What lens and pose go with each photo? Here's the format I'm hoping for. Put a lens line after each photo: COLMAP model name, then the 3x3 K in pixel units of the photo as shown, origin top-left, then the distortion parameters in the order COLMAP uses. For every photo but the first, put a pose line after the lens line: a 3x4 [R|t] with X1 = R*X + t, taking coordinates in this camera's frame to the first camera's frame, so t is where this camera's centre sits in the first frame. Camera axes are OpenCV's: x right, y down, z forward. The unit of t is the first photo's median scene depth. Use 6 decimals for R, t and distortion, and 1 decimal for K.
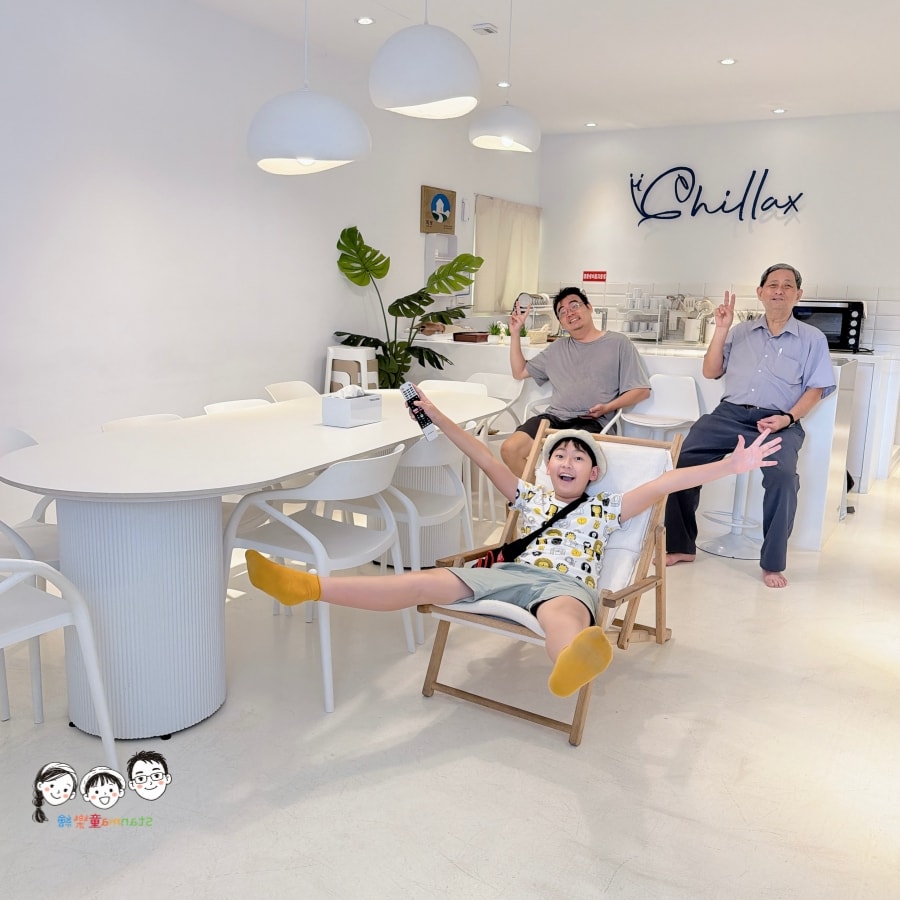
lens RADIAL K [[839.0, 0, 450.0], [0, 839.0, 450.0], [0, 0, 1]] dist [0.045949, -0.009727]
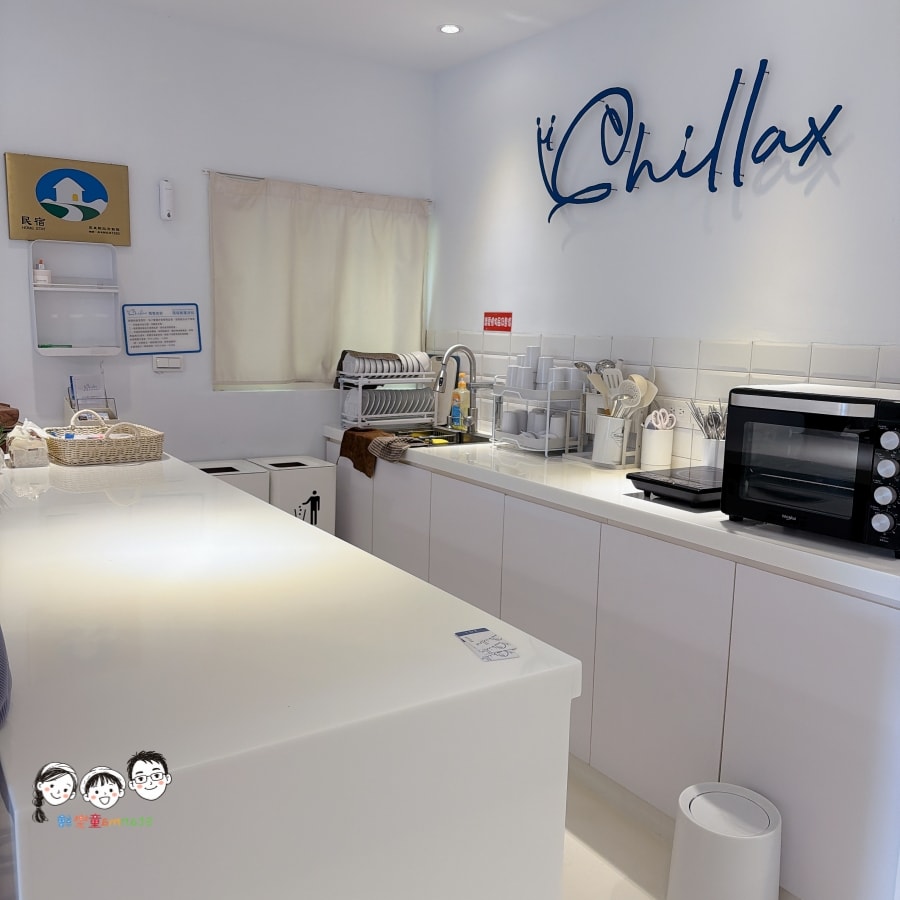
lens RADIAL K [[839.0, 0, 450.0], [0, 839.0, 450.0], [0, 0, 1]] dist [0.045949, -0.009727]
pose [[0.909806, 0.060925, -0.410537, 0.395671], [-0.082032, 0.996050, -0.033978, -0.114168], [0.406845, 0.064591, 0.911211, 0.553759]]
